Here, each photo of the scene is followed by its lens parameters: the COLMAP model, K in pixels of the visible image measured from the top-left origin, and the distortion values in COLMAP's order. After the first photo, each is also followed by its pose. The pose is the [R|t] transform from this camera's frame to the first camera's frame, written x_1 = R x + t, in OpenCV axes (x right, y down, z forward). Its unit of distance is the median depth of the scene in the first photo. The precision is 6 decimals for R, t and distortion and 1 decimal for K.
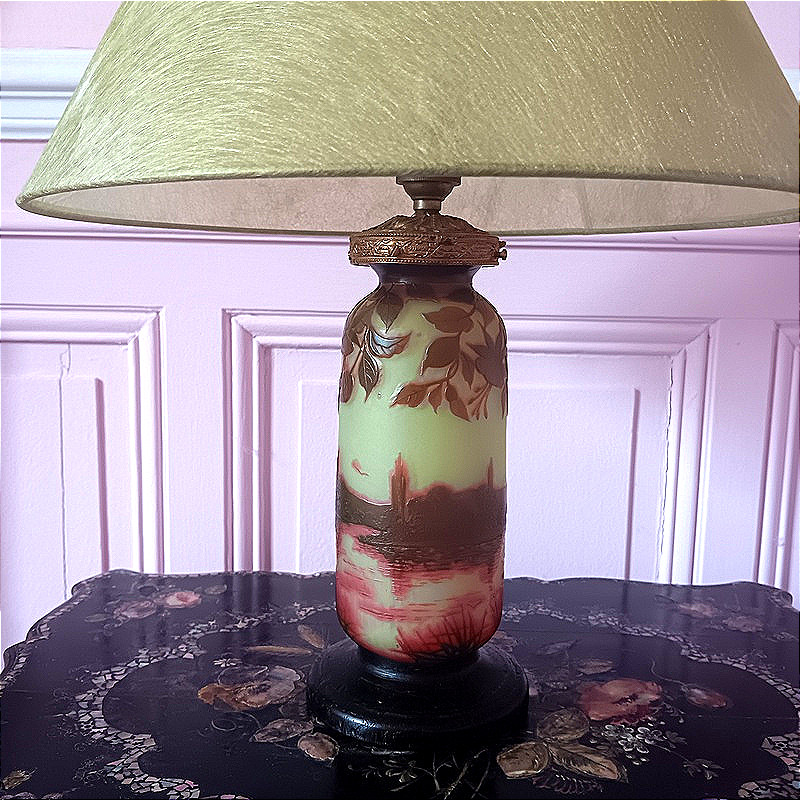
lens RADIAL K [[850.6, 0, 400.0], [0, 850.6, 400.0], [0, 0, 1]] dist [0.080876, -0.224910]
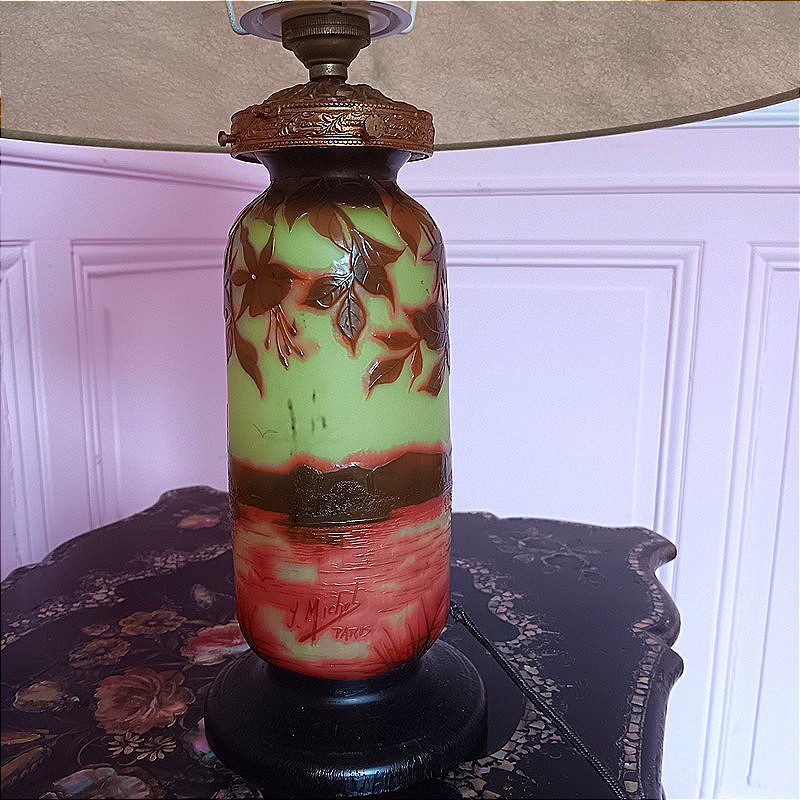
lens RADIAL K [[850.6, 0, 400.0], [0, 850.6, 400.0], [0, 0, 1]] dist [0.080876, -0.224910]
pose [[0.312487, -0.209763, 0.926472, -0.688402], [0.135200, 0.975206, 0.175195, -0.060246], [-0.940251, 0.070513, 0.333100, 0.587494]]
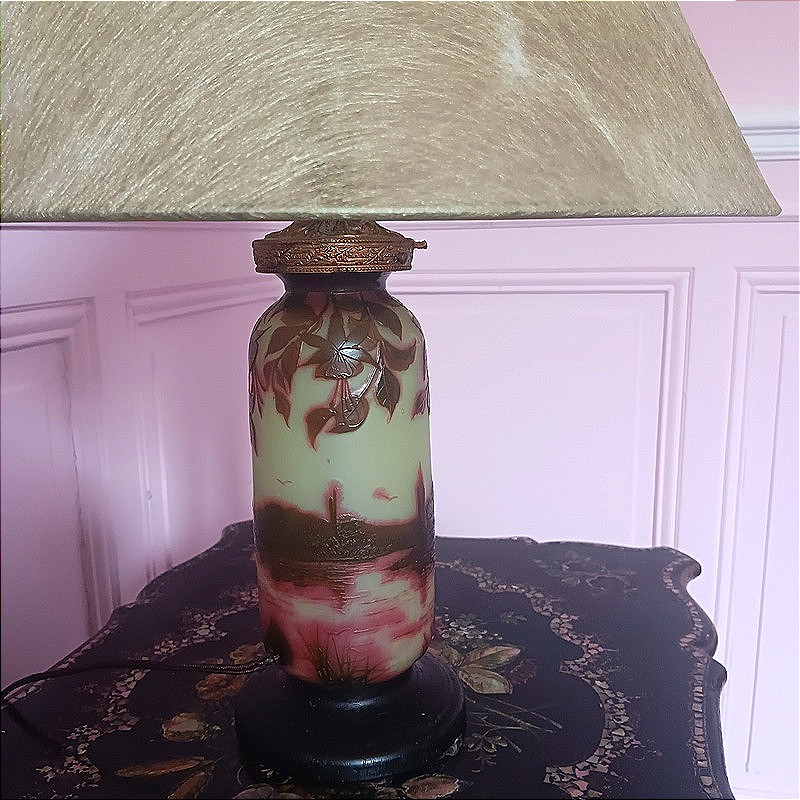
lens RADIAL K [[850.6, 0, 400.0], [0, 850.6, 400.0], [0, 0, 1]] dist [0.080876, -0.224910]
pose [[0.269722, -0.218371, 0.937851, -0.851812], [0.156269, 0.970963, 0.181139, -0.178924], [-0.950174, 0.097700, 0.296014, 0.671237]]
